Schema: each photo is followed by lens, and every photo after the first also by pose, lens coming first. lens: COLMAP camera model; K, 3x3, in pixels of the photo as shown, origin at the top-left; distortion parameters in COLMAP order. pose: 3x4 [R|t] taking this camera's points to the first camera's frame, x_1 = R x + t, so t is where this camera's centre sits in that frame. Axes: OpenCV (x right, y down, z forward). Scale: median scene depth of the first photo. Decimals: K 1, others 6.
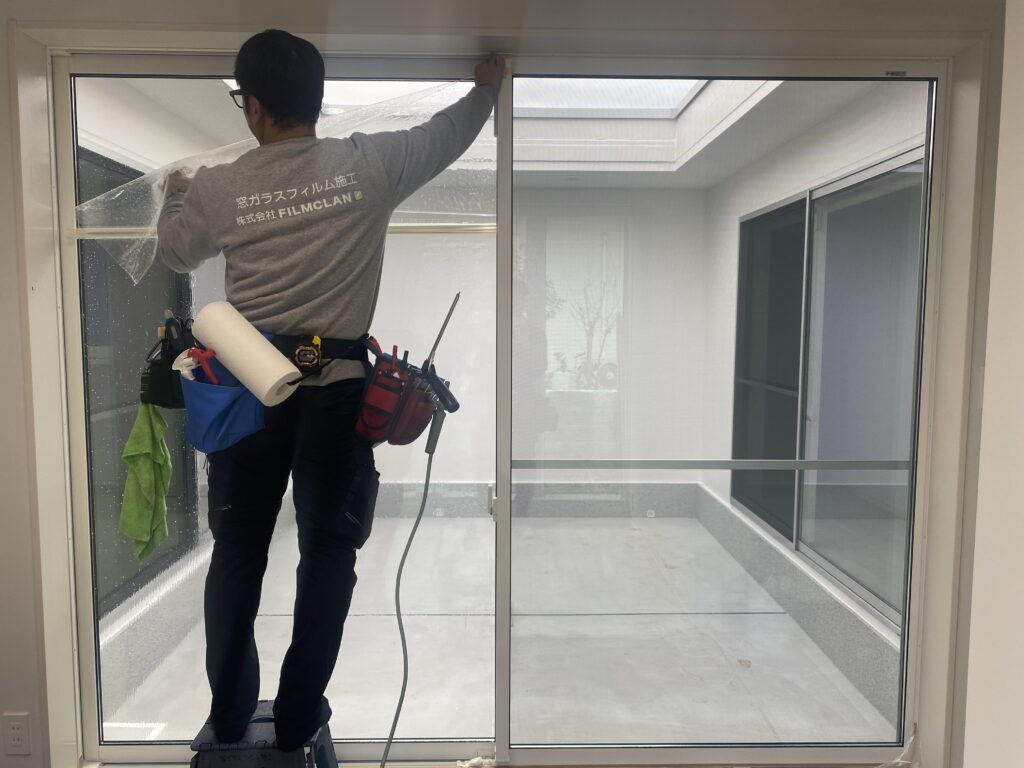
lens RADIAL K [[777.6, 0, 513.4], [0, 777.6, 383.5], [0, 0, 1]] dist [0.006861, -0.005281]
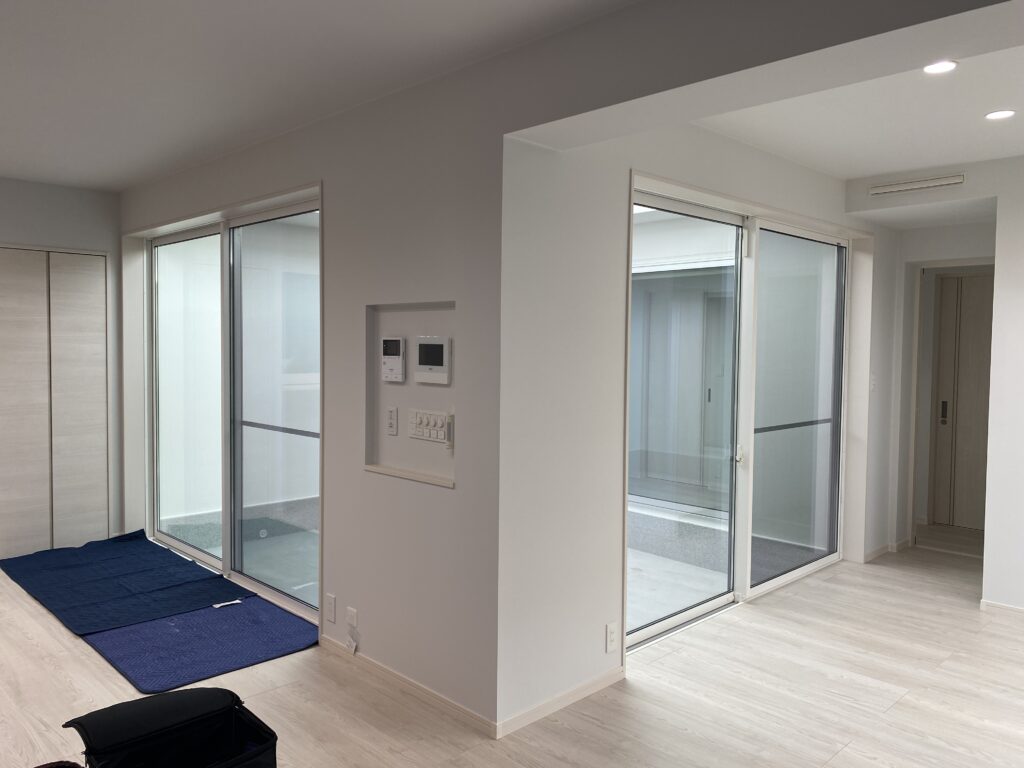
lens RADIAL K [[777.6, 0, 517.4], [0, 777.6, 384.3], [0, 0, 1]] dist [0.006861, -0.005281]
pose [[0.724534, -0.032711, 0.688462, -1.038010], [0.050081, 0.998731, -0.005252, -0.018843], [-0.687417, 0.038284, 0.725253, 0.018759]]
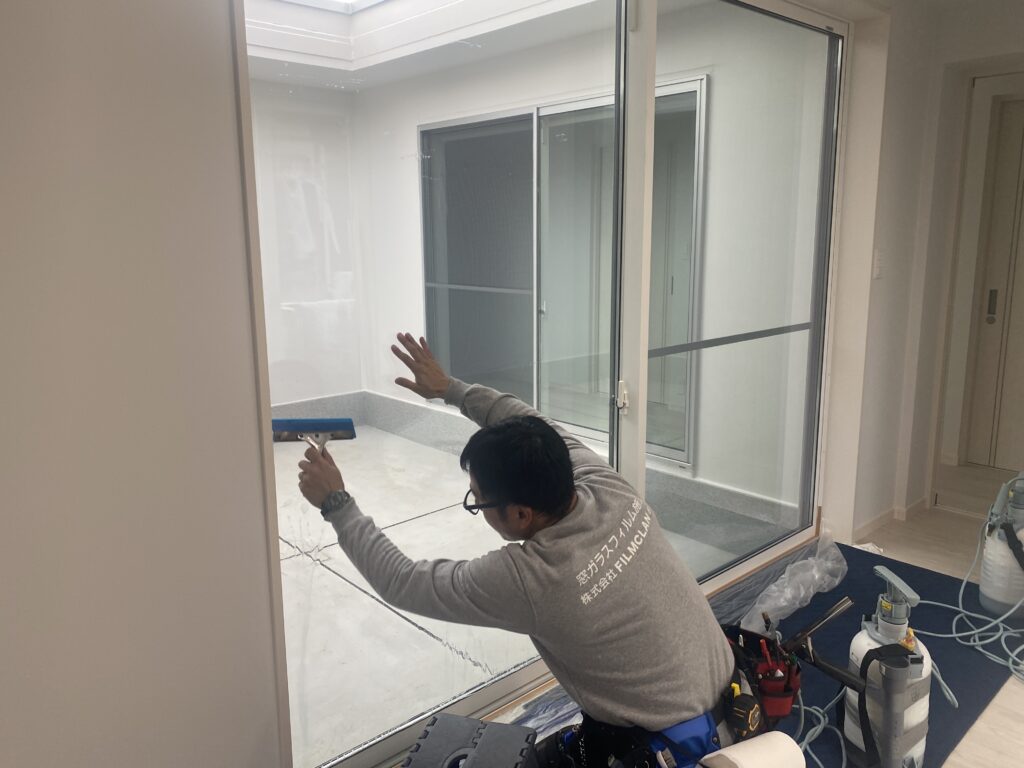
lens RADIAL K [[777.6, 0, 517.0], [0, 777.6, 379.4], [0, 0, 1]] dist [0.006861, -0.005281]
pose [[0.750816, -0.135133, 0.646540, -0.507577], [0.066807, 0.989365, 0.129205, -0.009756], [-0.657124, -0.053816, 0.751859, 0.194794]]
